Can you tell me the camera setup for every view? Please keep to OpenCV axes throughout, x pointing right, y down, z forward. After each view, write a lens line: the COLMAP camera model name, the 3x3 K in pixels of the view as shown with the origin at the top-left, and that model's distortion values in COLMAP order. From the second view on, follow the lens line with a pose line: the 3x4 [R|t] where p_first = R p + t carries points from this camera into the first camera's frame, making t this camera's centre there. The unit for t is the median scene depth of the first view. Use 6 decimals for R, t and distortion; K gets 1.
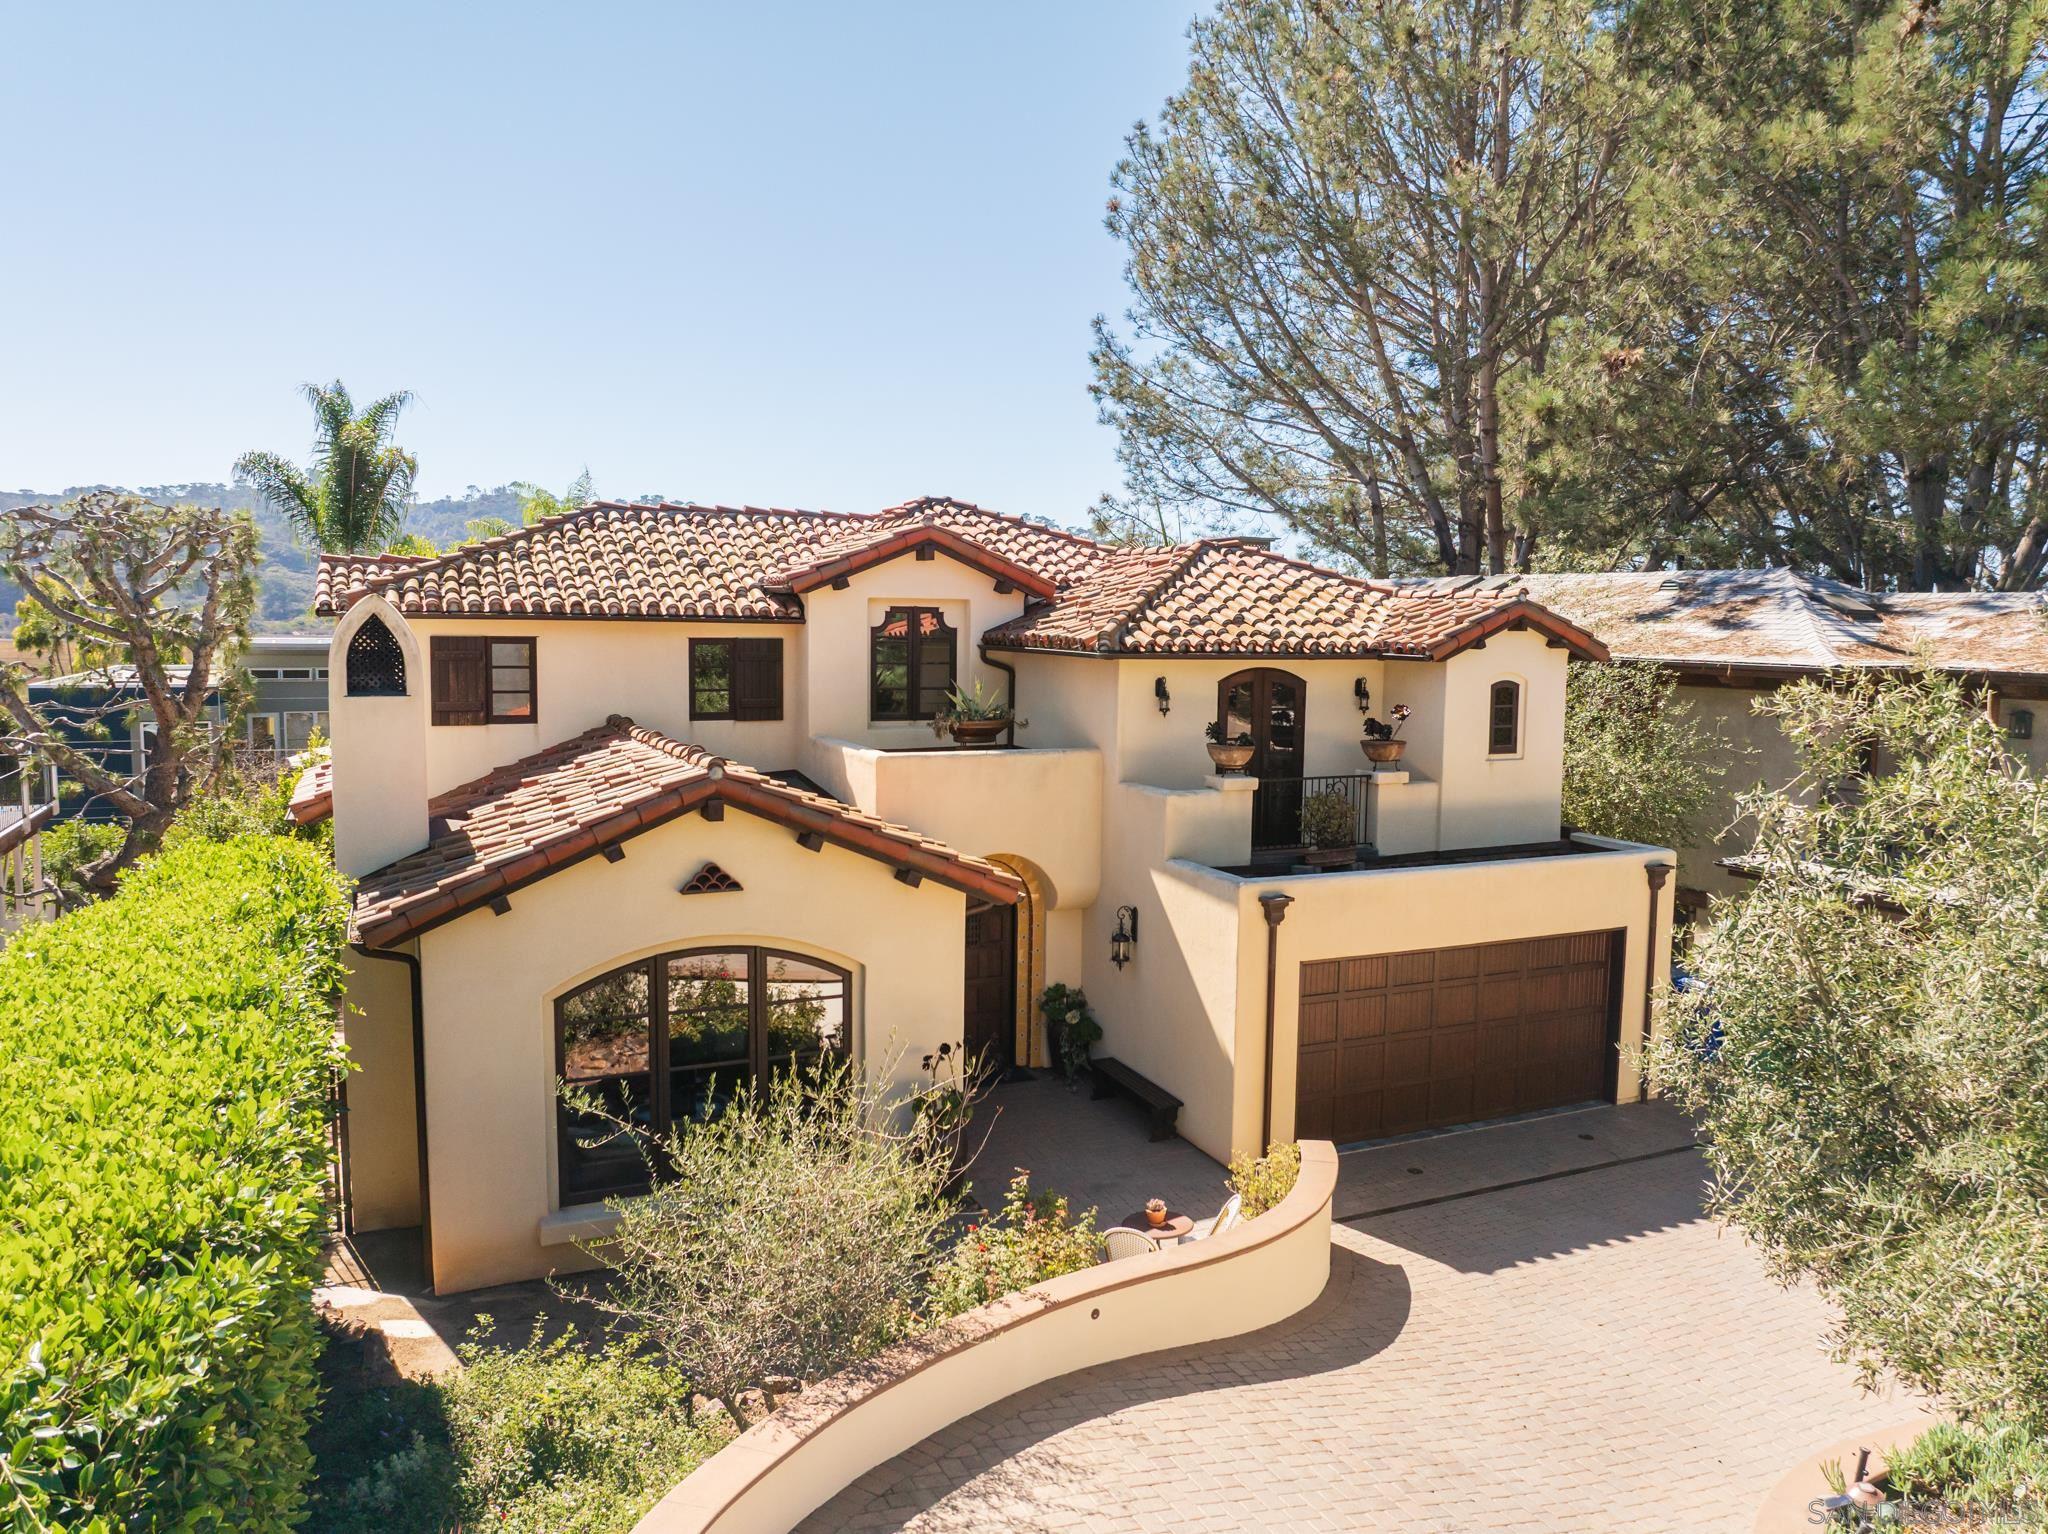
lens RADIAL K [[1454.8, 0, 1030.4], [0, 1454.8, 744.2], [0, 0, 1]] dist [-0.054876, 0.038884]
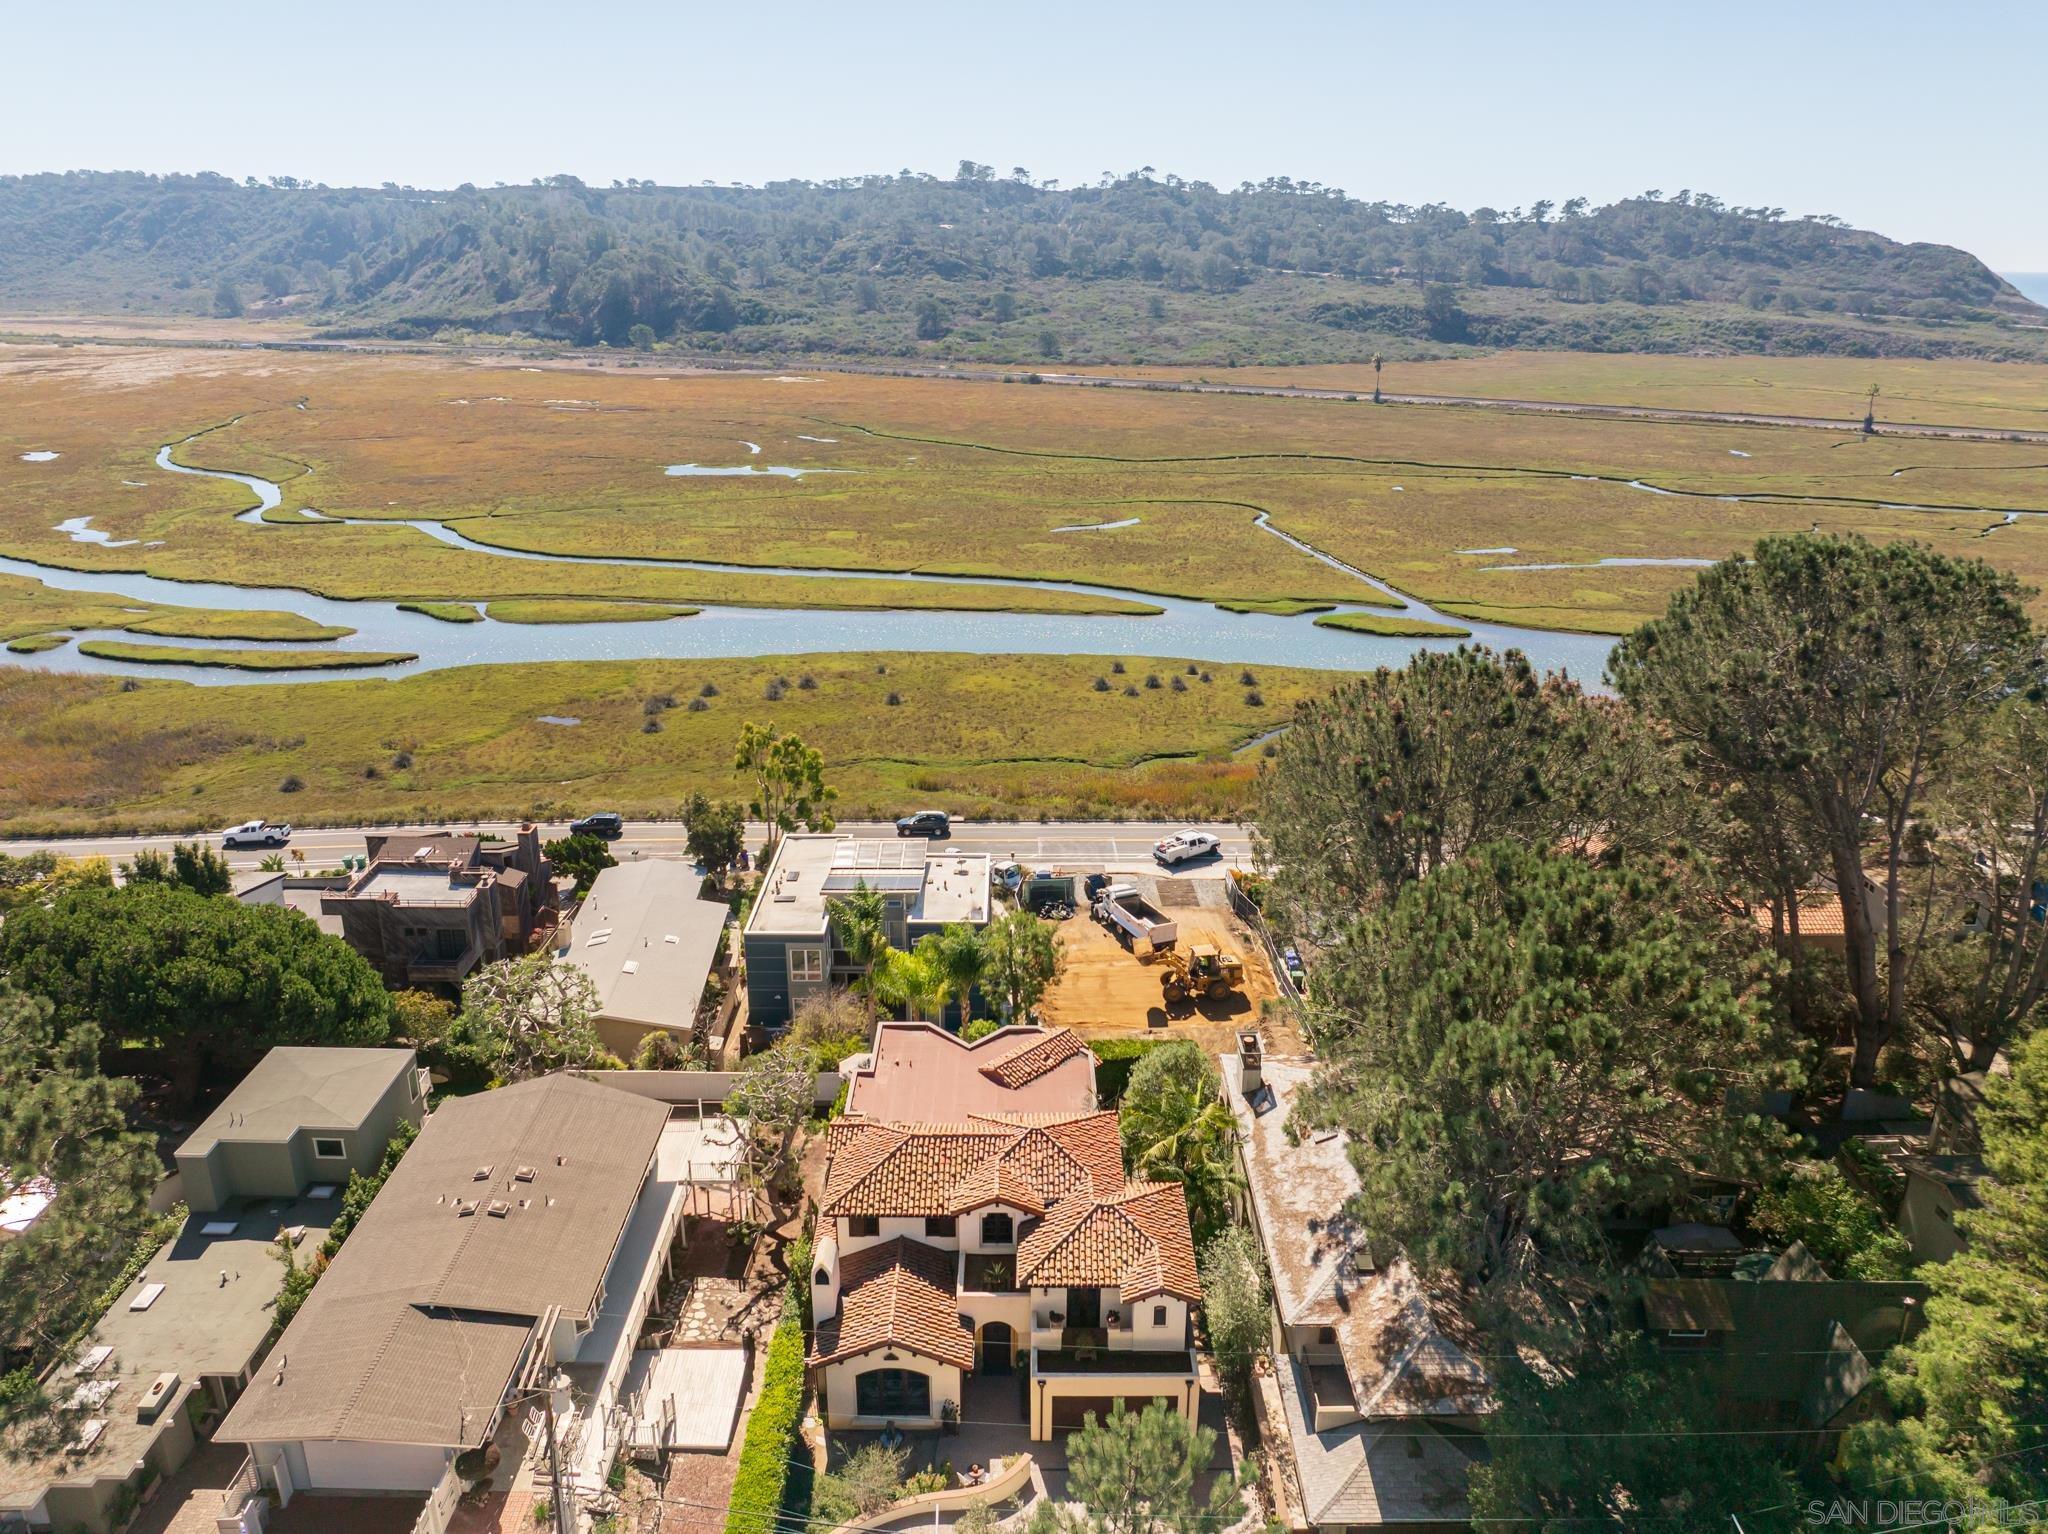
lens RADIAL K [[1454.8, 0, 1030.4], [0, 1454.8, 744.2], [0, 0, 1]] dist [-0.054876, 0.038884]
pose [[0.912609, 0.126645, -0.388722, 1.072975], [-0.034268, 0.971161, 0.235949, -1.831586], [0.407394, -0.202009, 0.890631, -1.511200]]
